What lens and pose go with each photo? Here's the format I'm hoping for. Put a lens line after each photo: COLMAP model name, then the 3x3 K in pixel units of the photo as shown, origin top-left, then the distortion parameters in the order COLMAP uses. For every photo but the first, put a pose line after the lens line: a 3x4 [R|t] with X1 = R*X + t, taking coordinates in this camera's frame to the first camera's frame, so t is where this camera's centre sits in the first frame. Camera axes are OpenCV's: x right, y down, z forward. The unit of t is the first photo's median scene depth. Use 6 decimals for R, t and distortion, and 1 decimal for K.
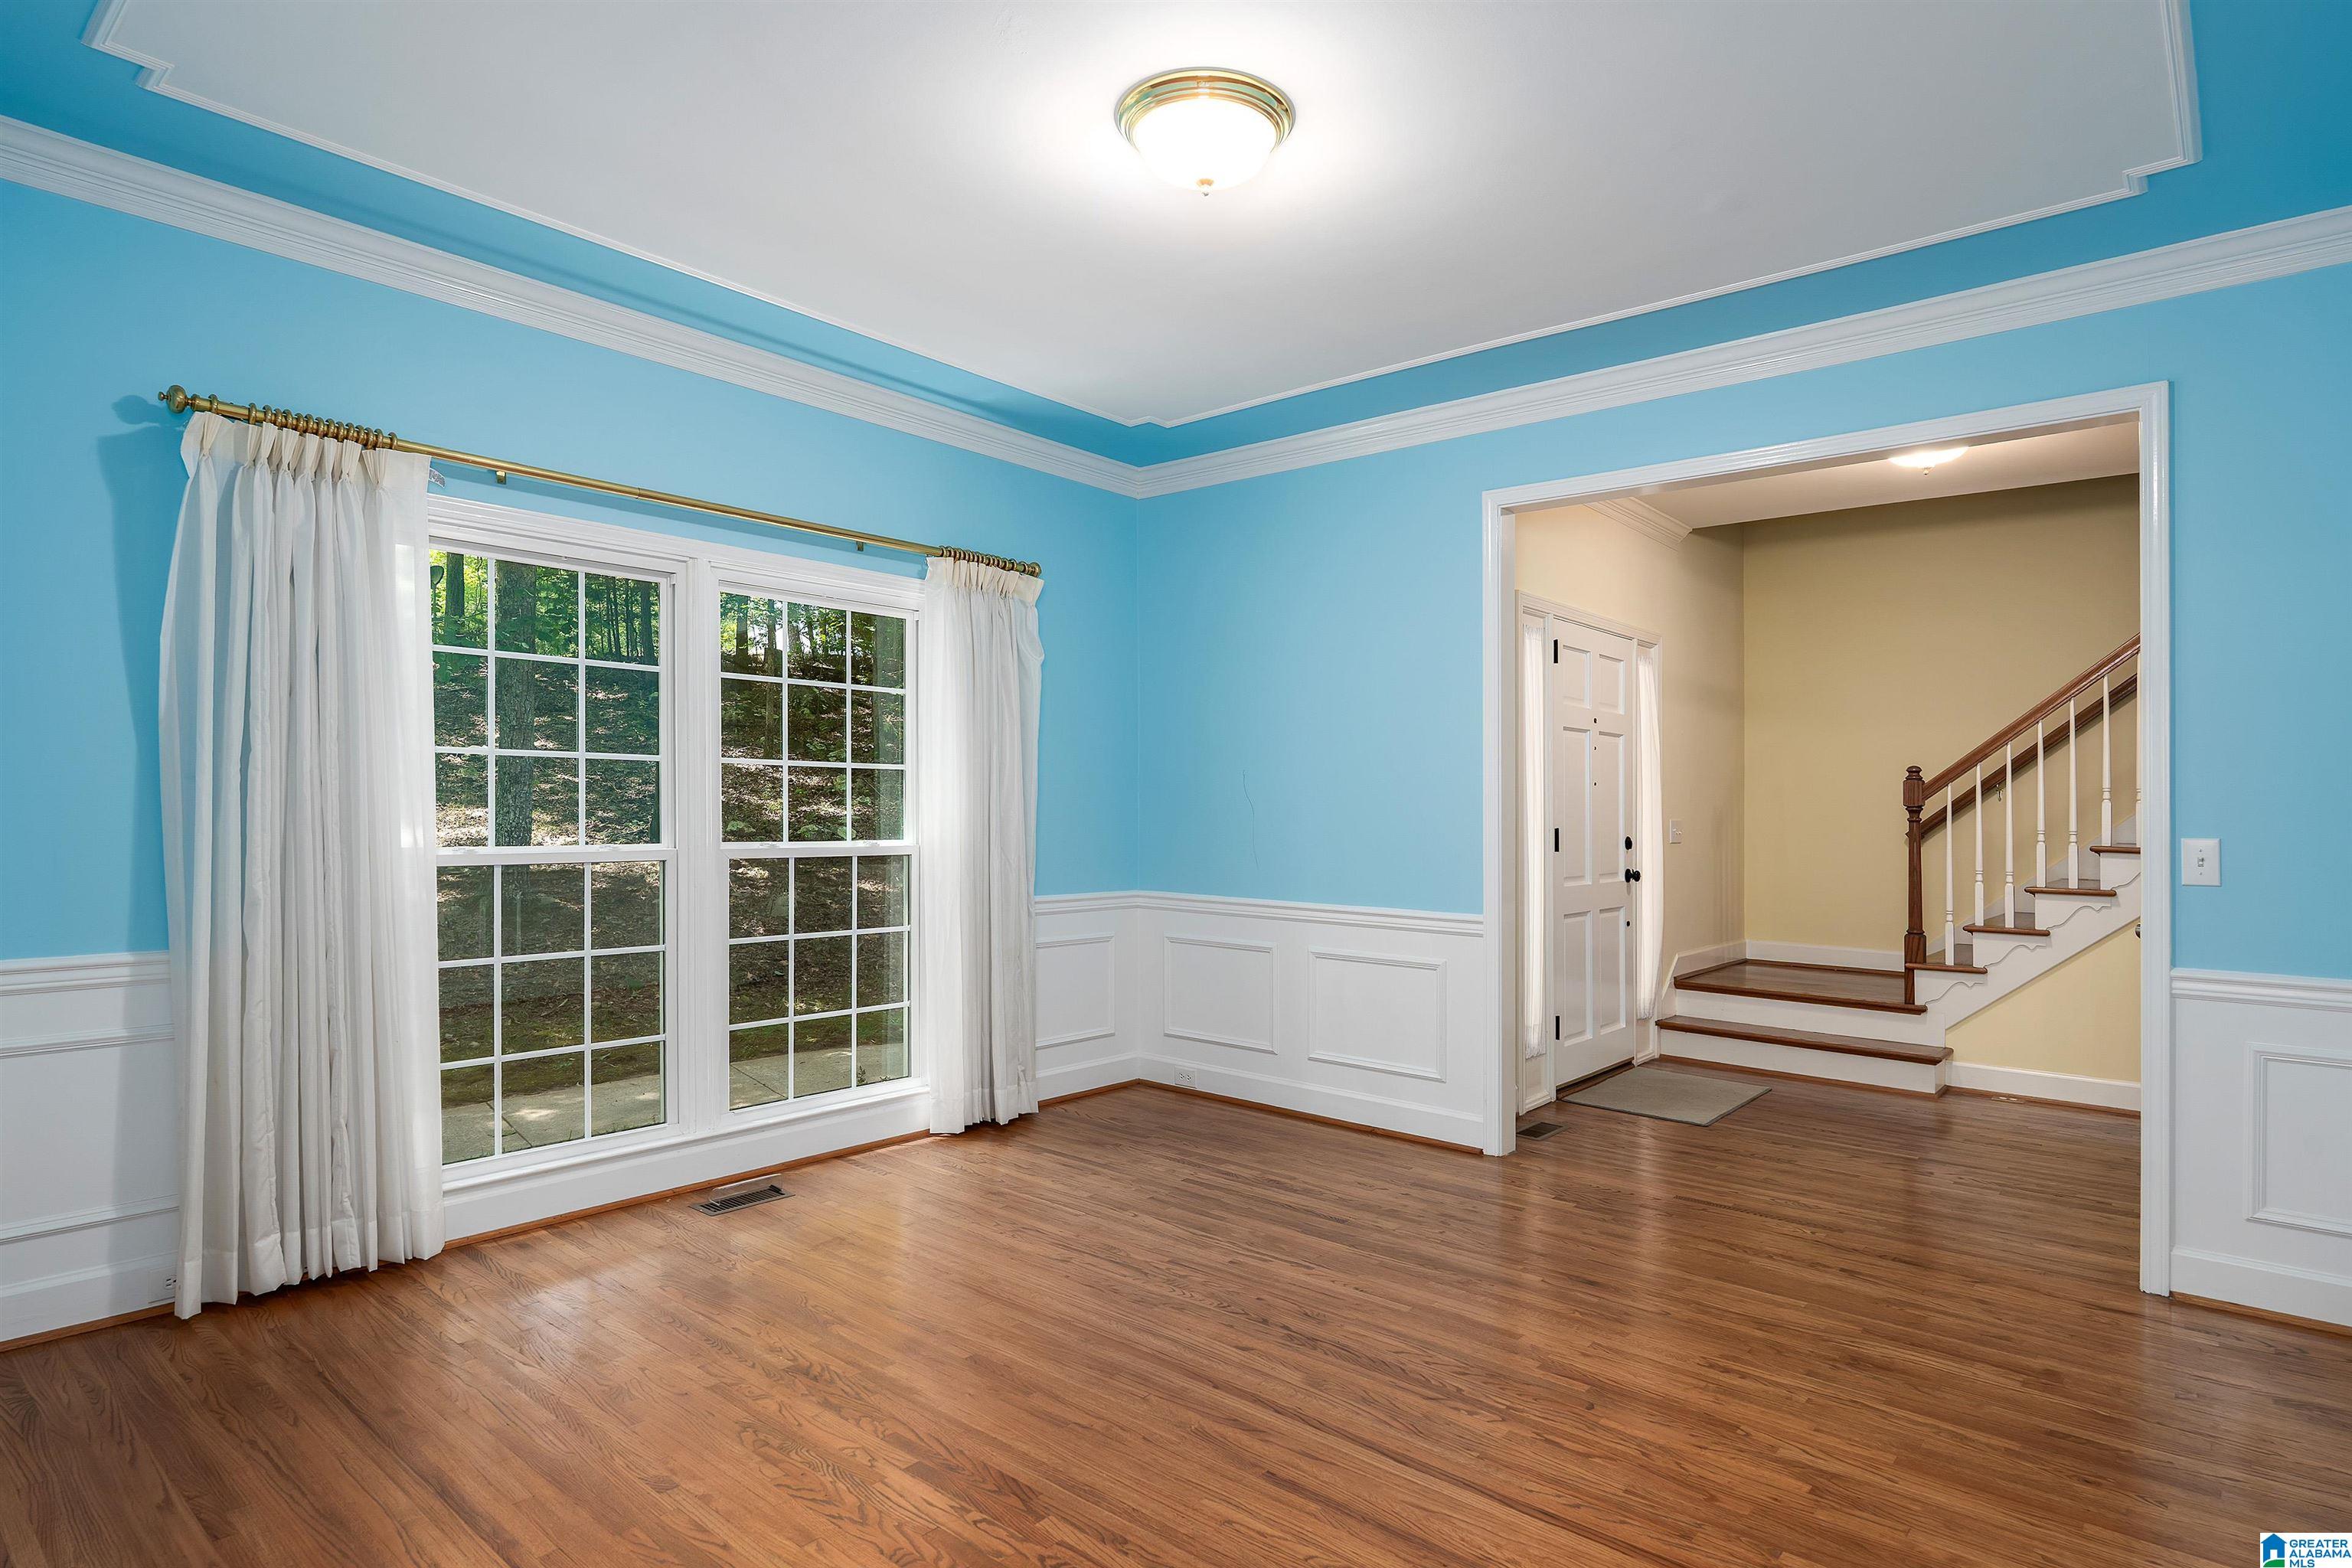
lens RADIAL K [[1264.0, 0, 1174.0], [0, 1264.0, 797.4], [0, 0, 1]] dist [-0.006117, -0.000212]
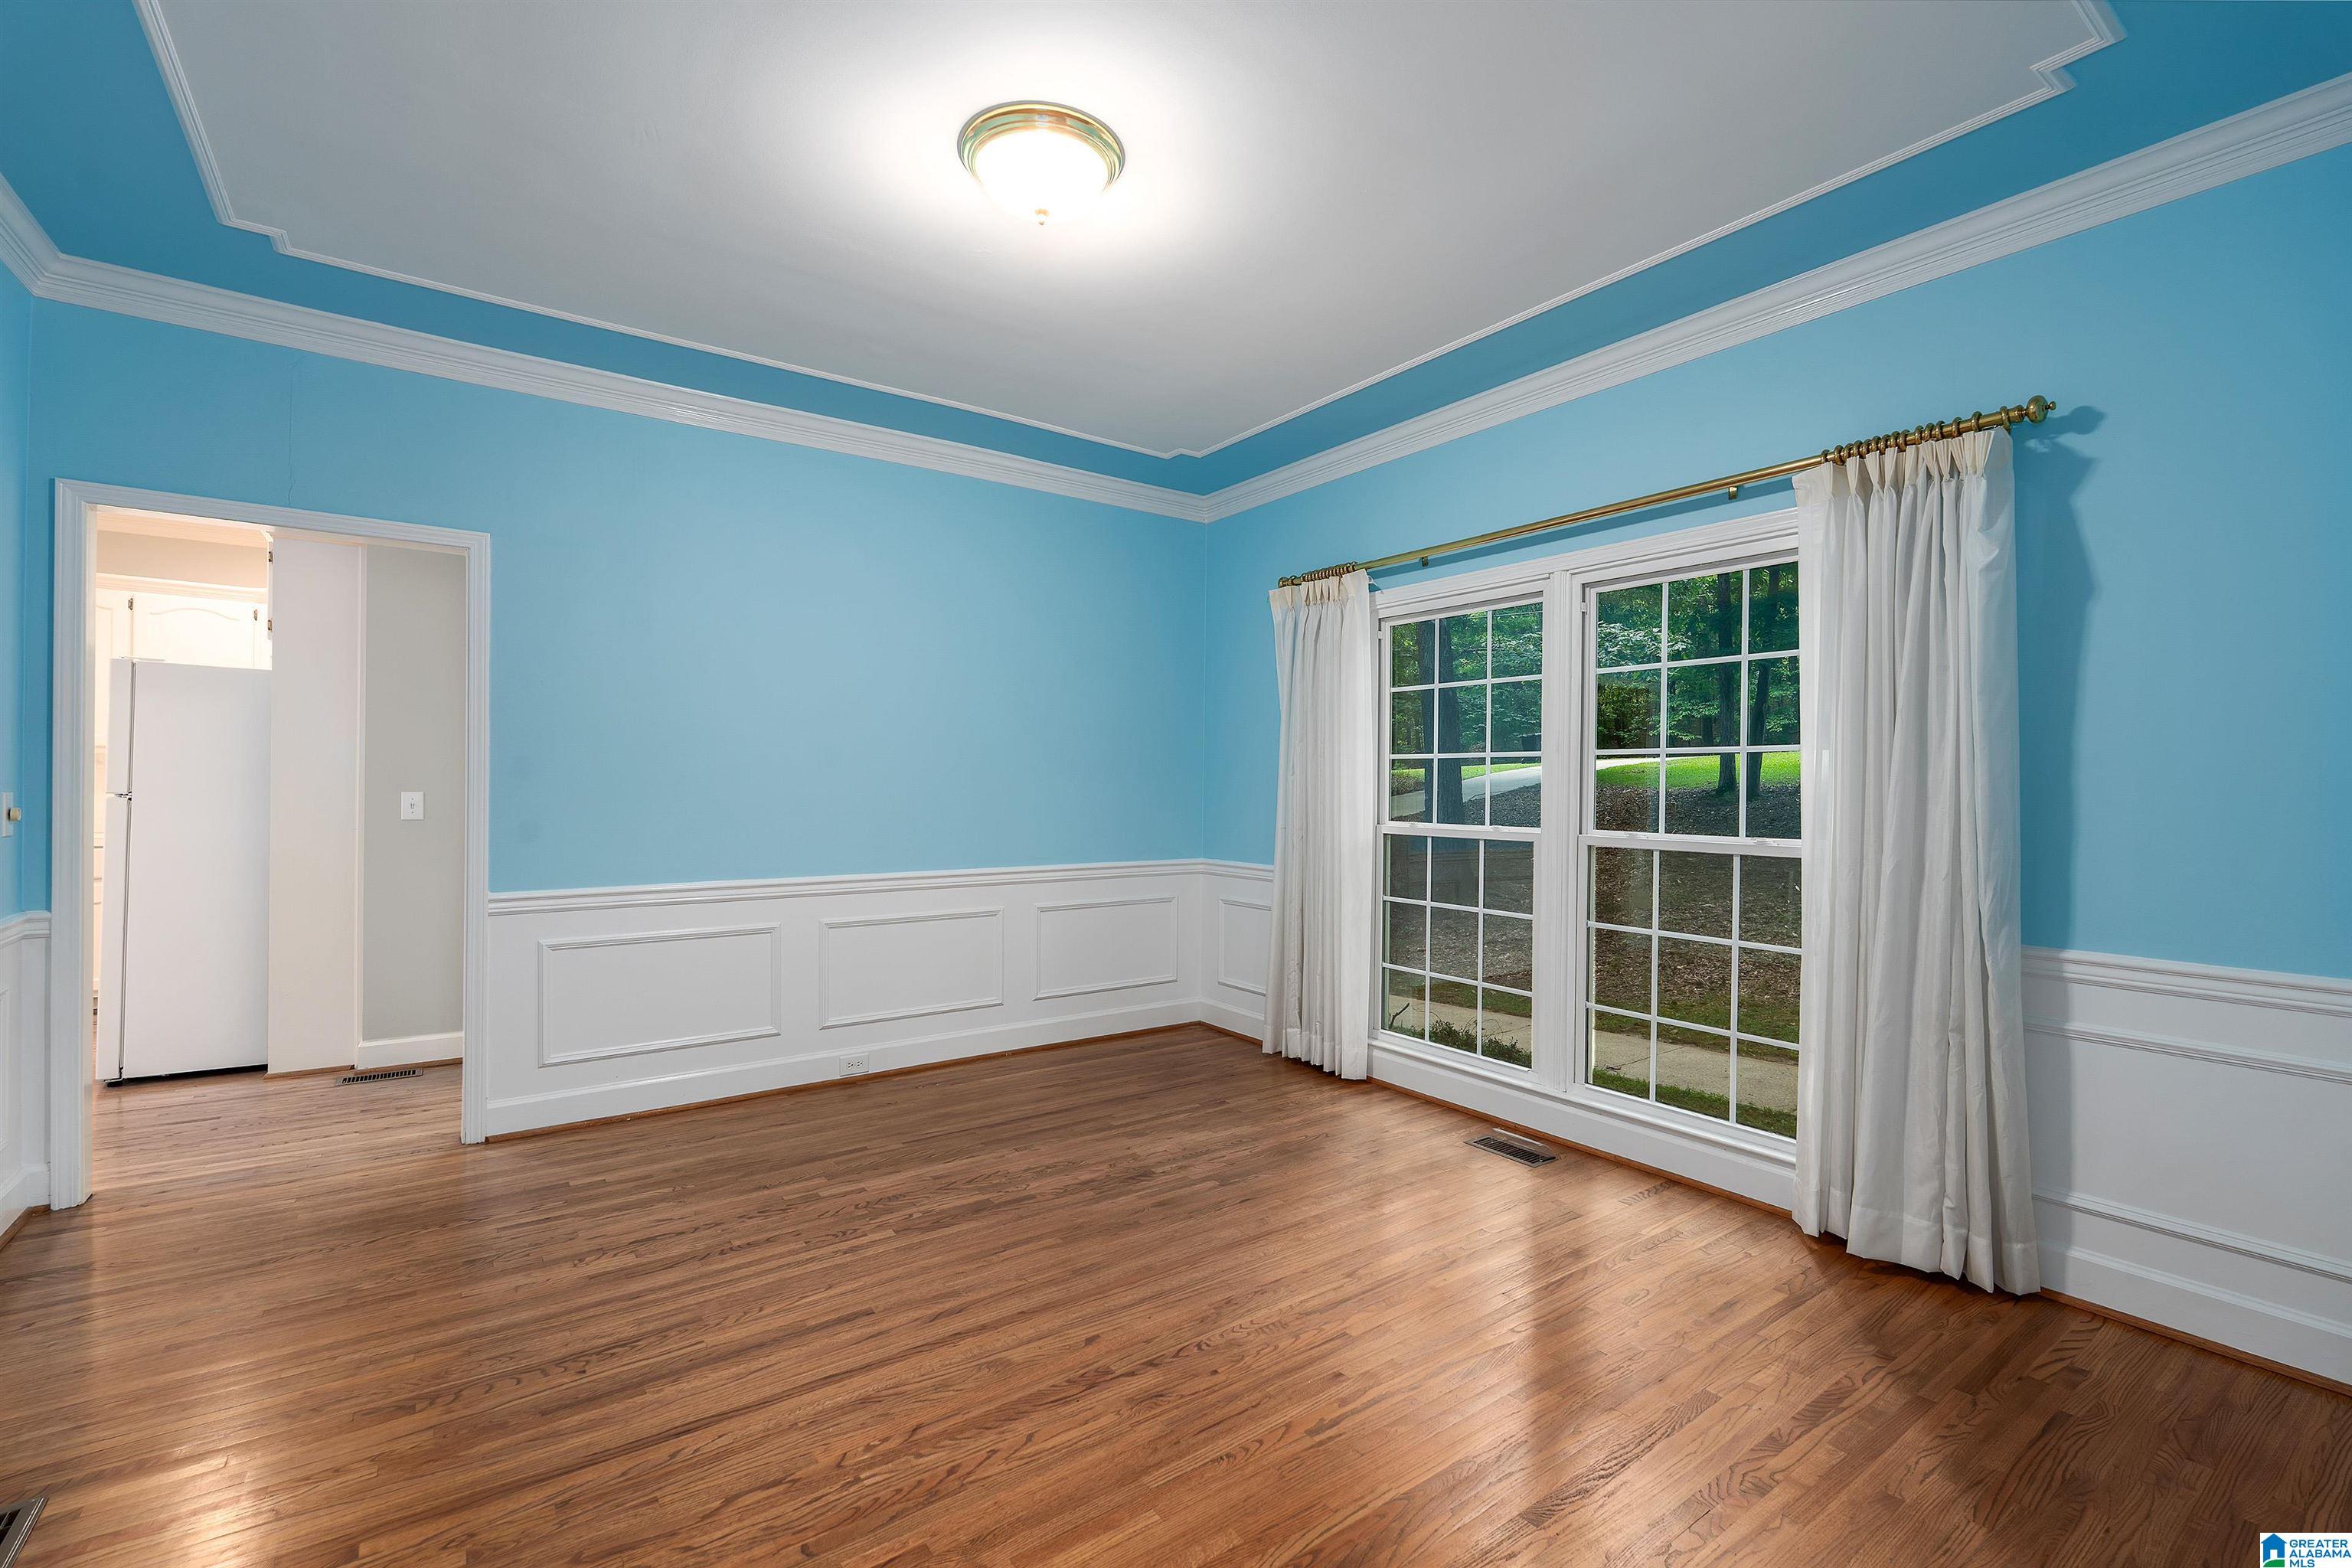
lens RADIAL K [[1039.6, 0, 1179.0], [0, 1039.6, 786.9], [0, 0, 1]] dist [0.001327, -0.000221]
pose [[-0.241172, -0.011940, -0.970409, 0.750992], [-0.005834, 0.999924, -0.010853, 0.015432], [0.970465, 0.003044, -0.241224, 1.145017]]
